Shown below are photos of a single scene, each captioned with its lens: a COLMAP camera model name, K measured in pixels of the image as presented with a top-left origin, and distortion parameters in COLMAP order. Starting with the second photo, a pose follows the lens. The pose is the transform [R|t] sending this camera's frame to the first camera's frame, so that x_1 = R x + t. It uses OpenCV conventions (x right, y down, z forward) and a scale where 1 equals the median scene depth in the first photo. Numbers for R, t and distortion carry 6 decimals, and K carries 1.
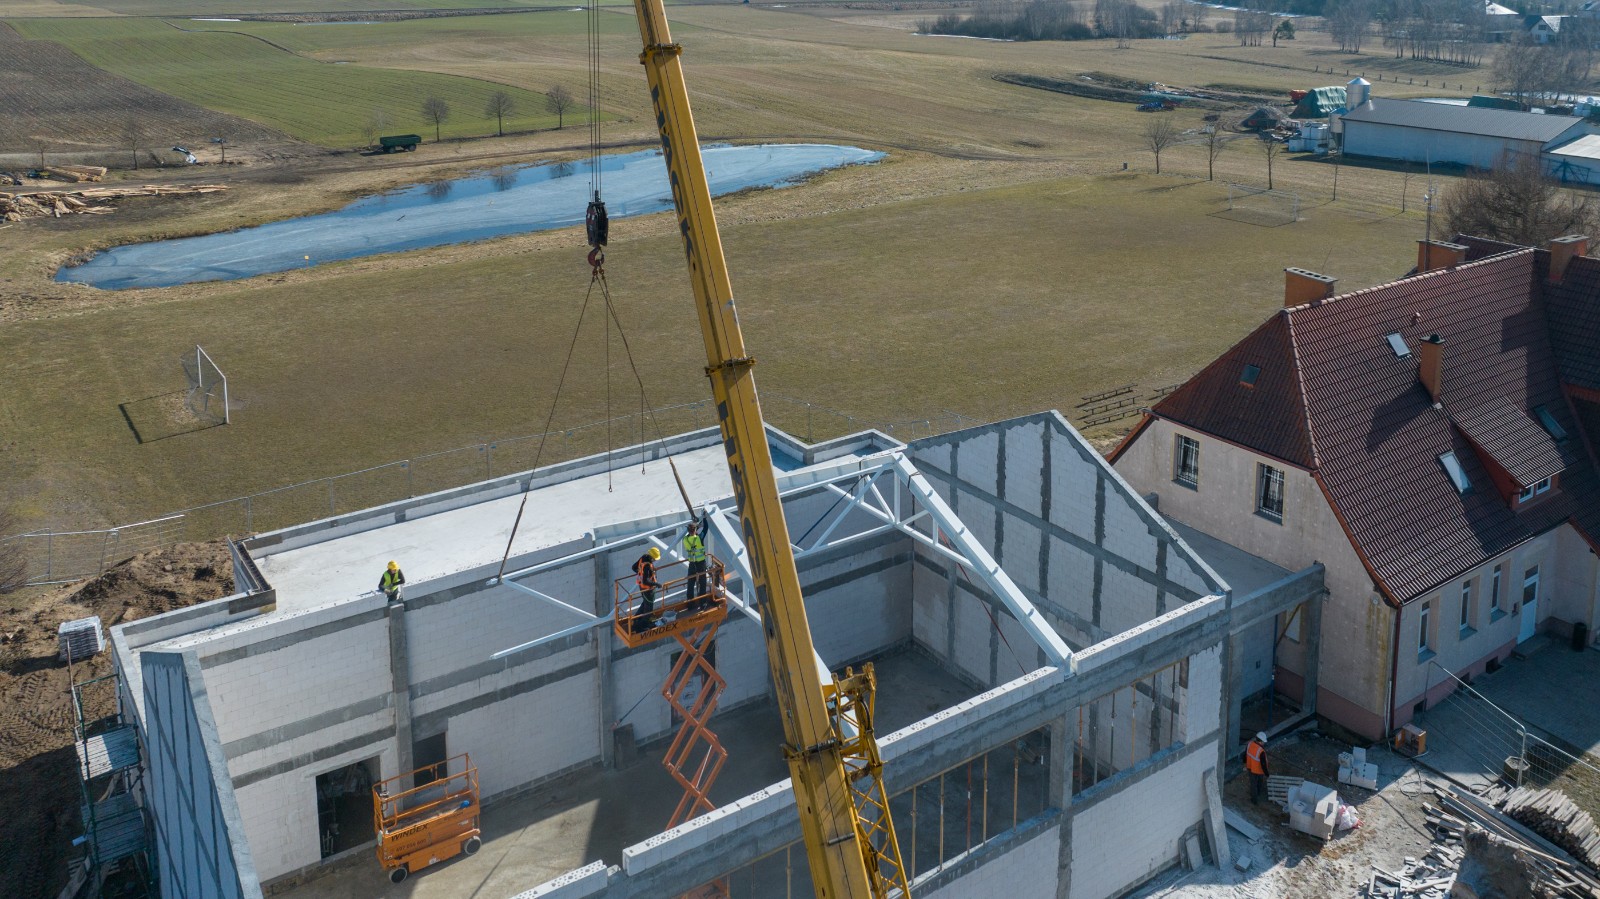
lens RADIAL K [[1331.4, 0, 882.0], [0, 1331.4, 157.9], [0, 0, 1]] dist [-0.004779, -0.019099]
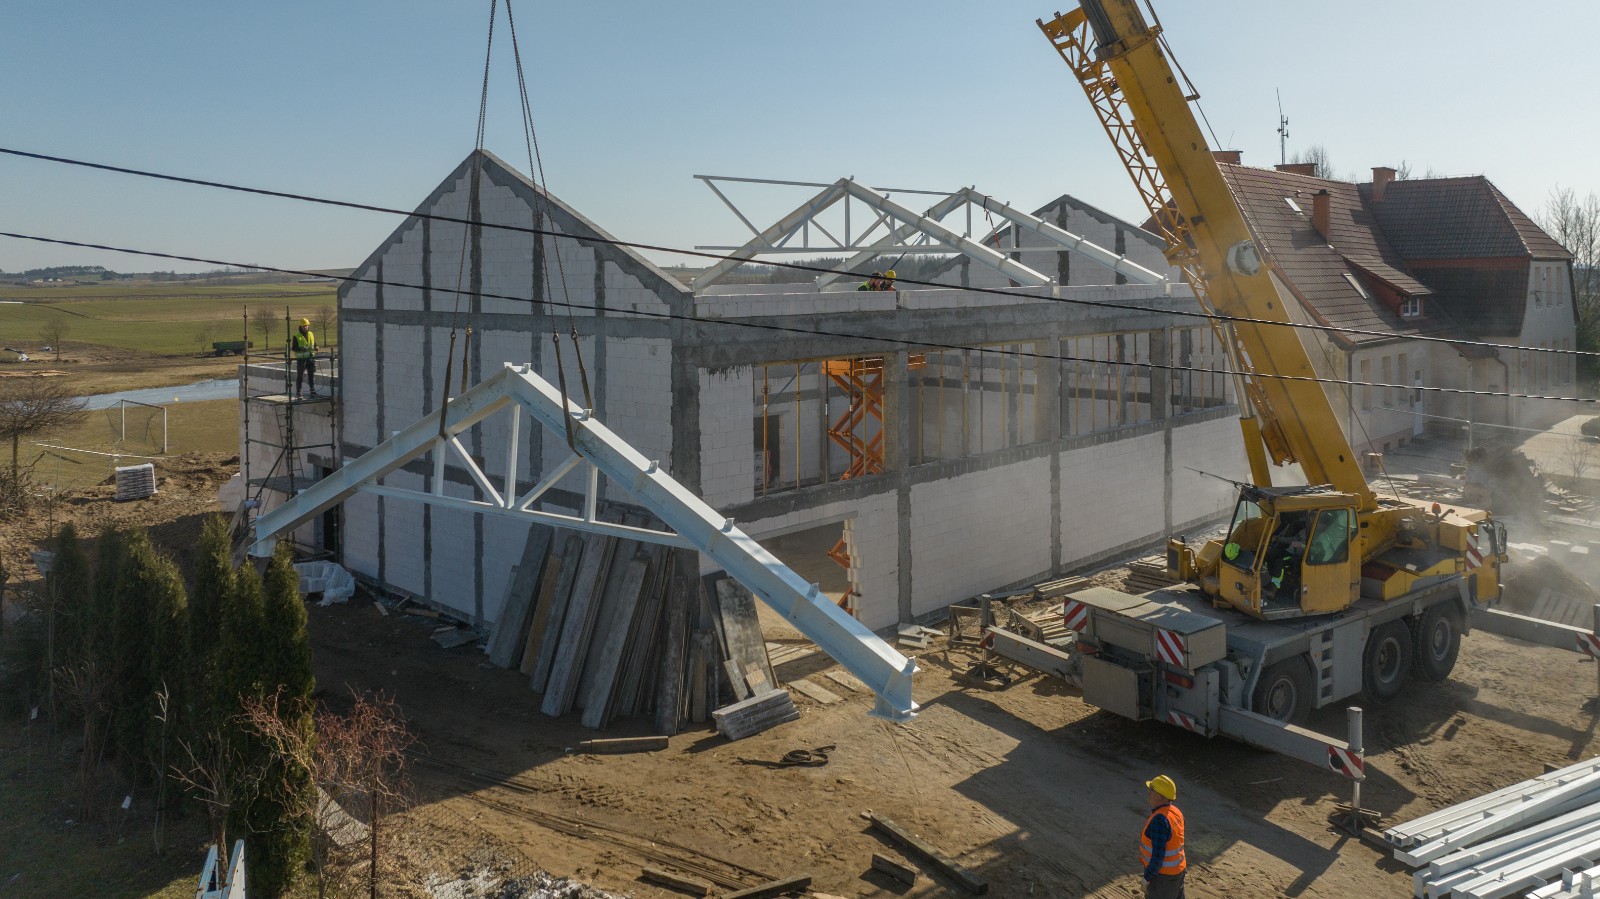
lens RADIAL K [[1172.4, 0, 801.5], [0, 1172.4, 278.7], [0, 0, 1]] dist [-0.012922, 0.002961]
pose [[0.987725, -0.013605, 0.155607, -0.209255], [0.036147, 0.989067, -0.142969, 0.314167], [-0.151960, 0.146839, 0.977418, 0.016869]]
